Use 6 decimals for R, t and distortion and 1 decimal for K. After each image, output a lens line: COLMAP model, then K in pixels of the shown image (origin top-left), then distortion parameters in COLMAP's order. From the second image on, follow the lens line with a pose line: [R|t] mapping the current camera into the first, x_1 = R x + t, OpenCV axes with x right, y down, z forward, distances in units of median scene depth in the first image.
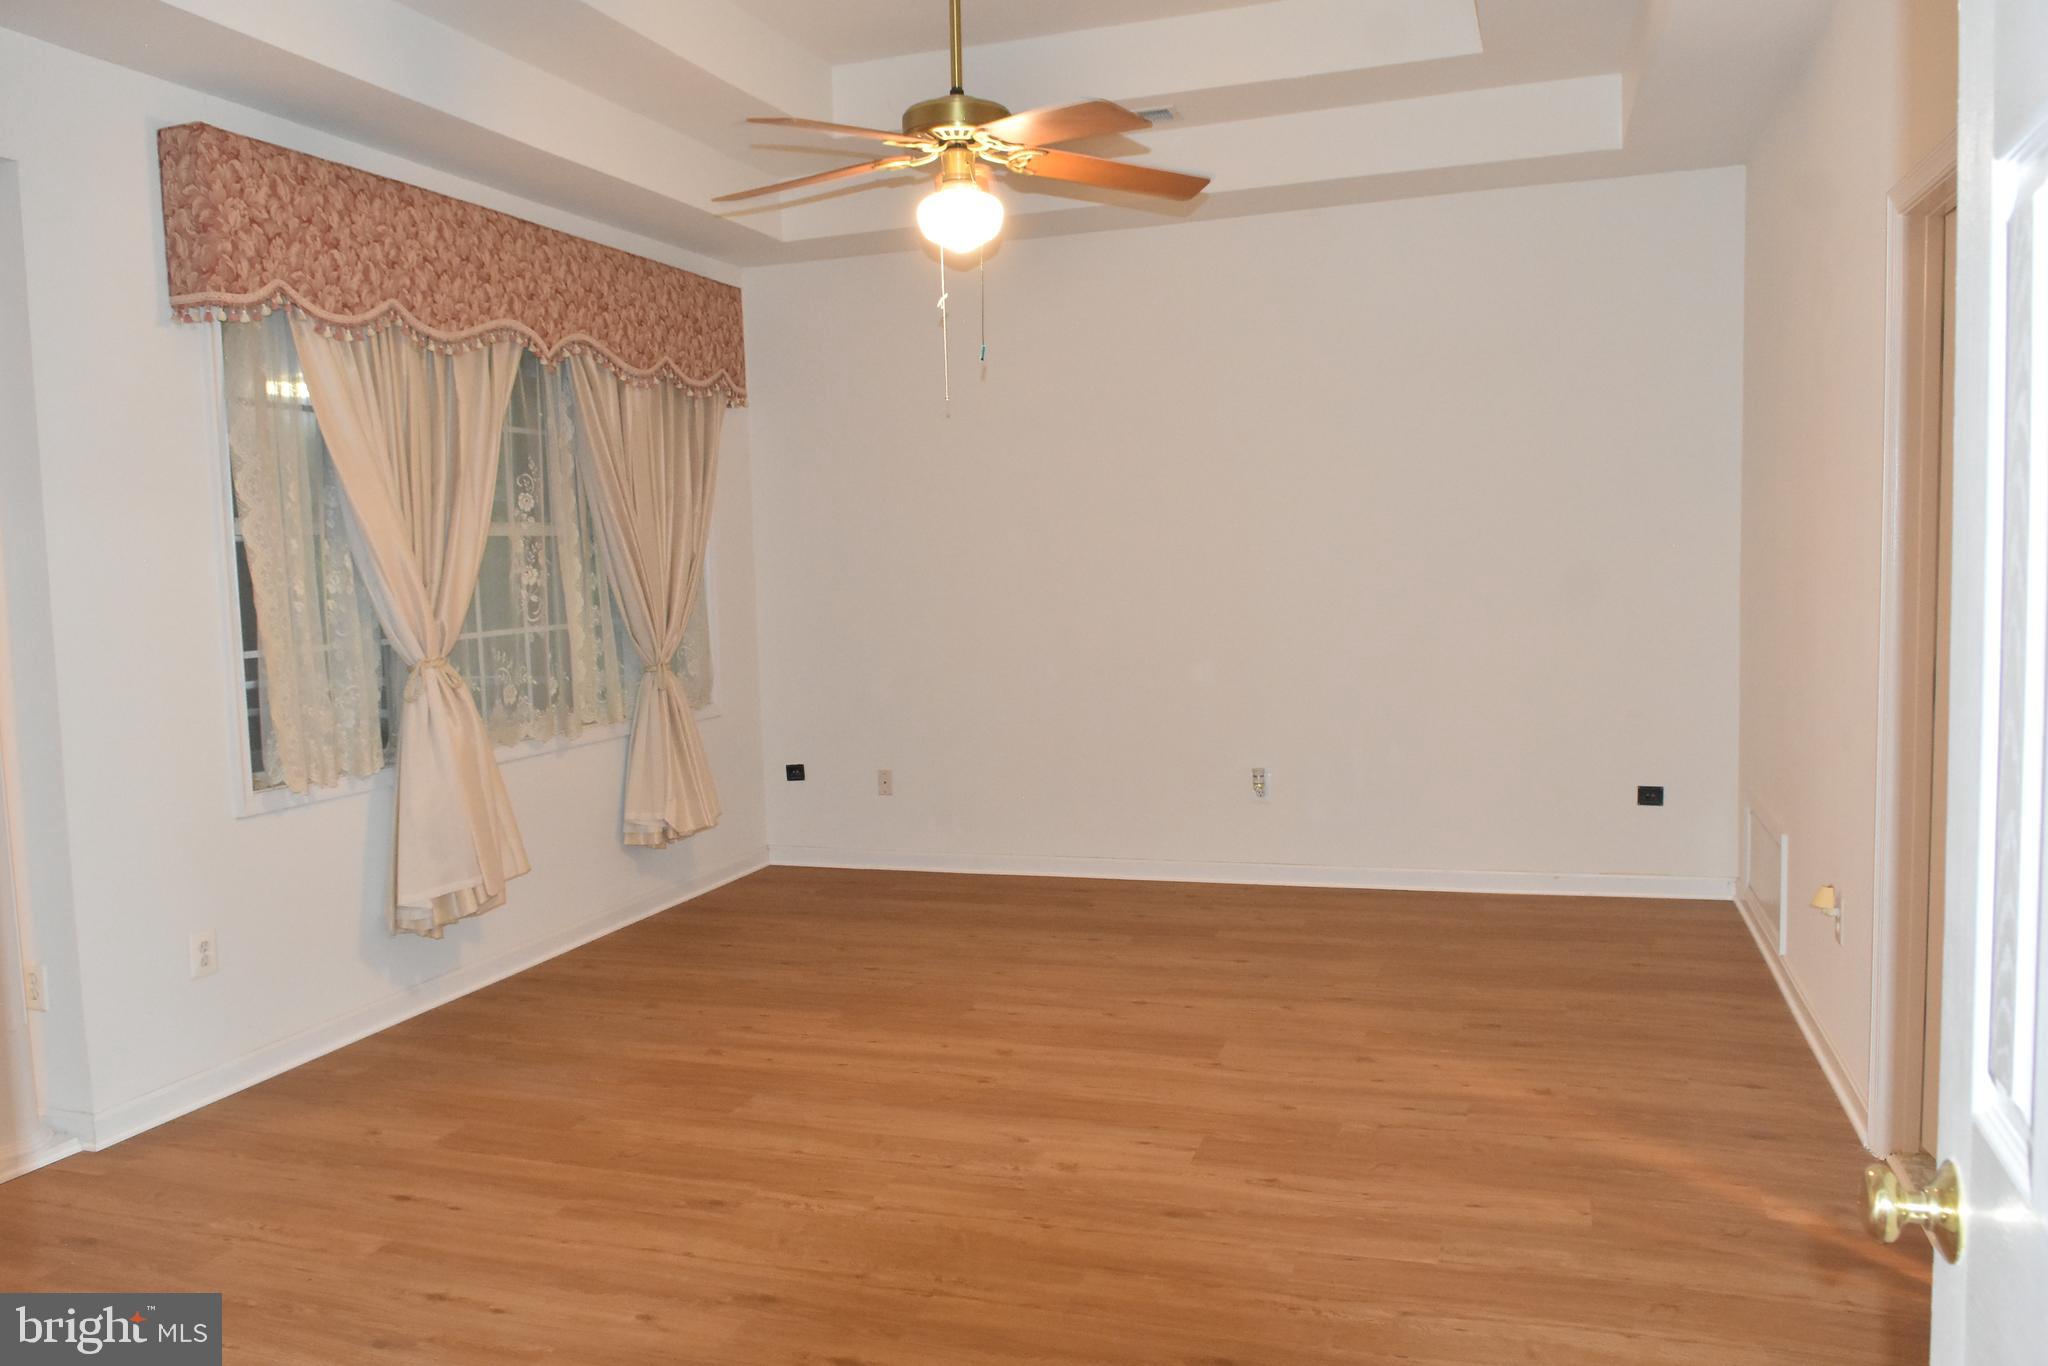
lens RADIAL K [[1523.2, 0, 1034.7], [0, 1523.2, 679.0], [0, 0, 1]] dist [-0.028030, 0.004081]
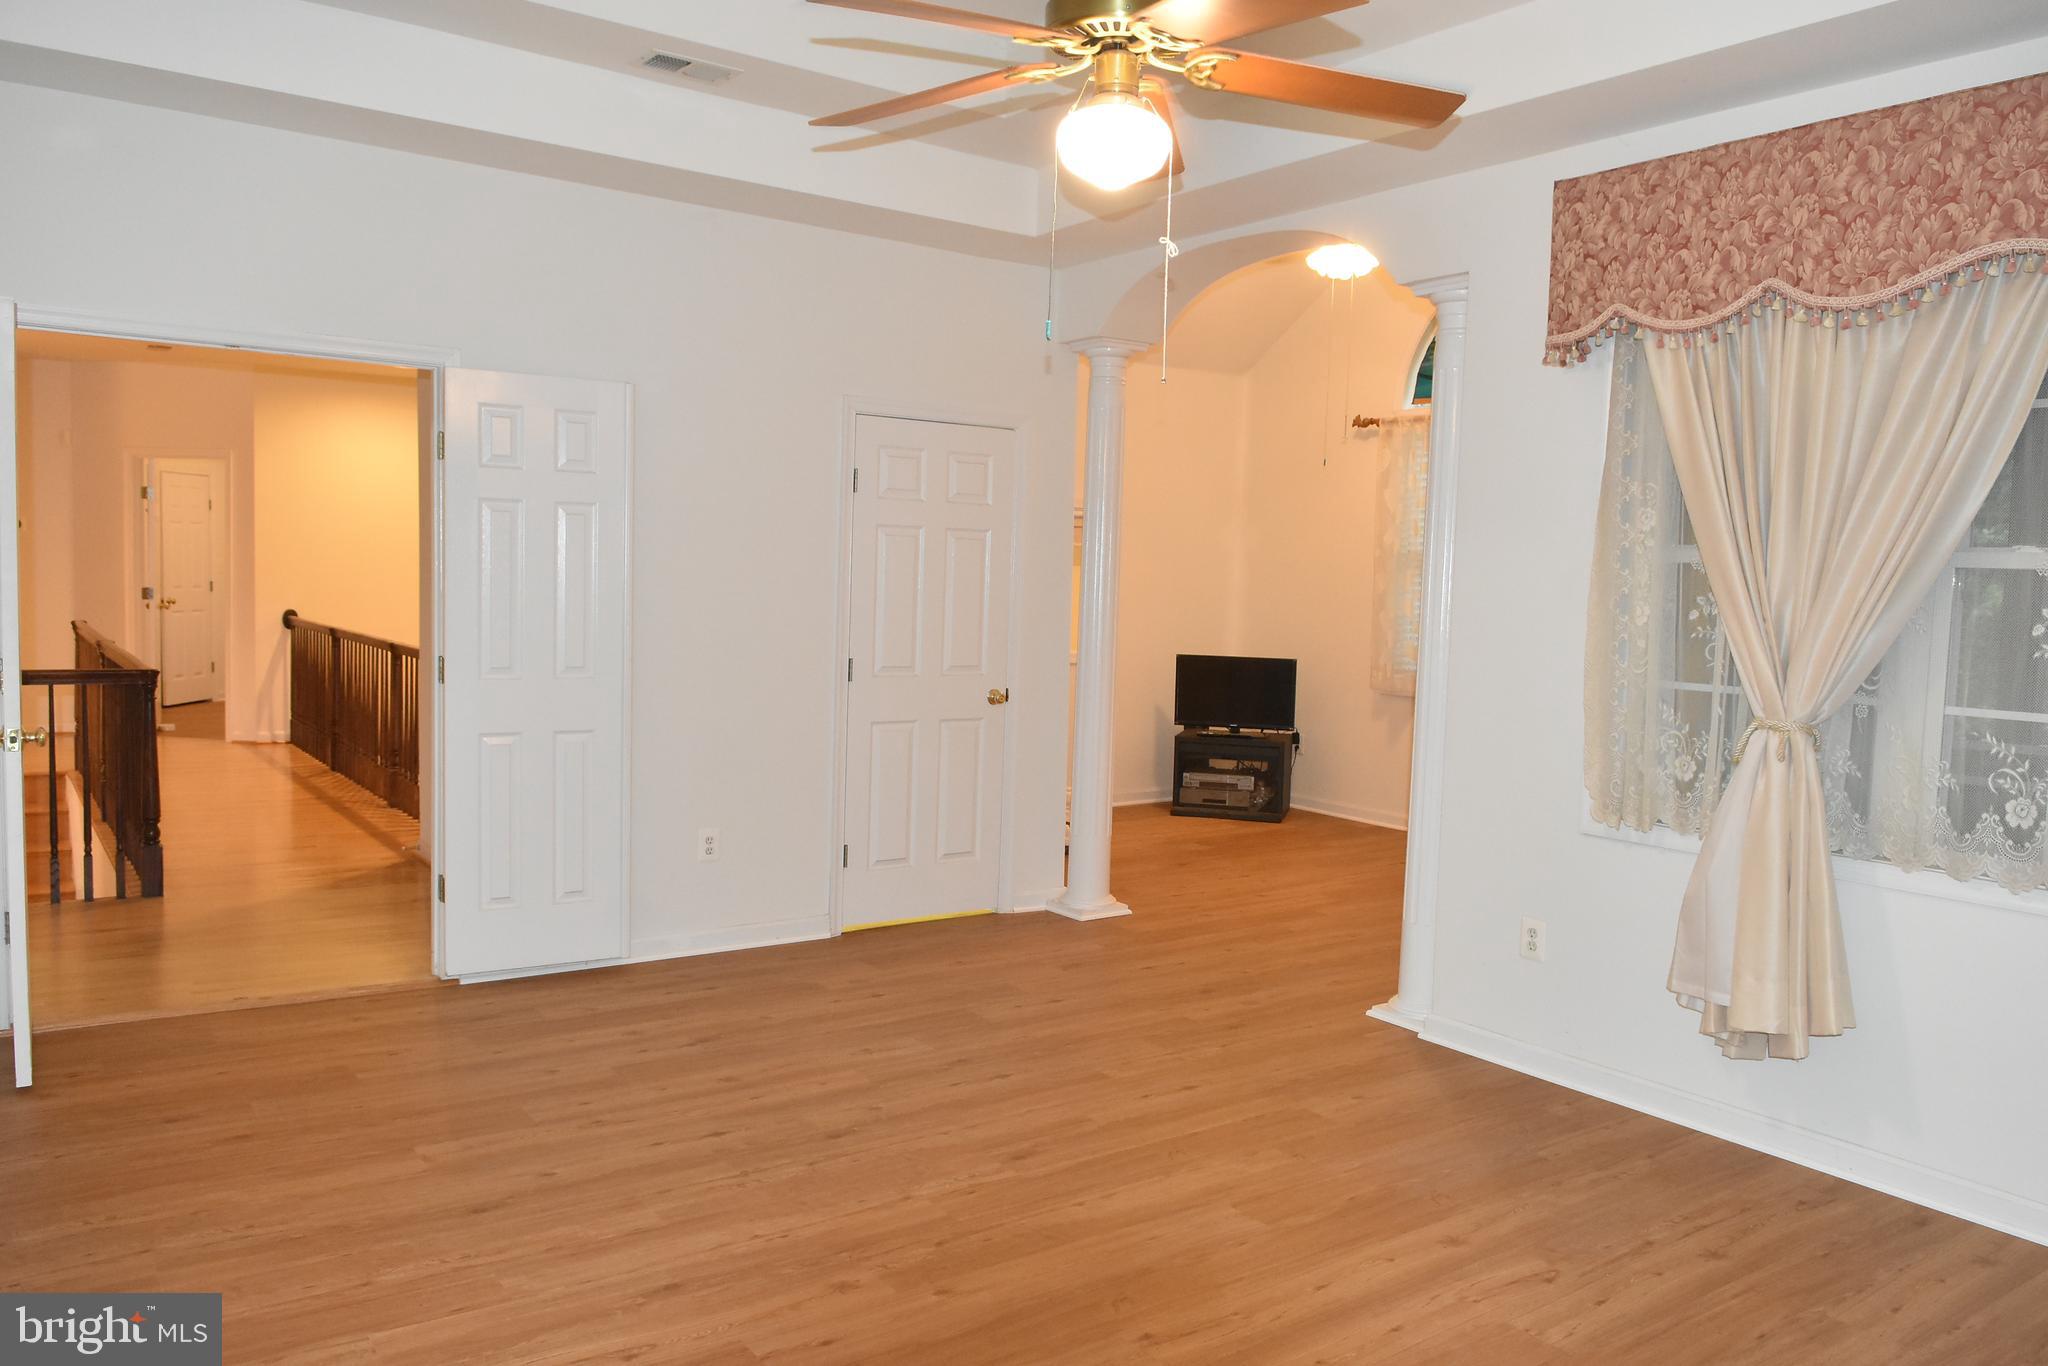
lens RADIAL K [[1523.2, 0, 1034.4], [0, 1523.2, 686.7], [0, 0, 1]] dist [-0.028030, 0.004081]
pose [[-0.589721, 0.070420, -0.804531, 0.527052], [-0.080719, 0.986063, 0.145476, -0.128679], [0.803563, 0.150732, -0.575818, 1.276990]]
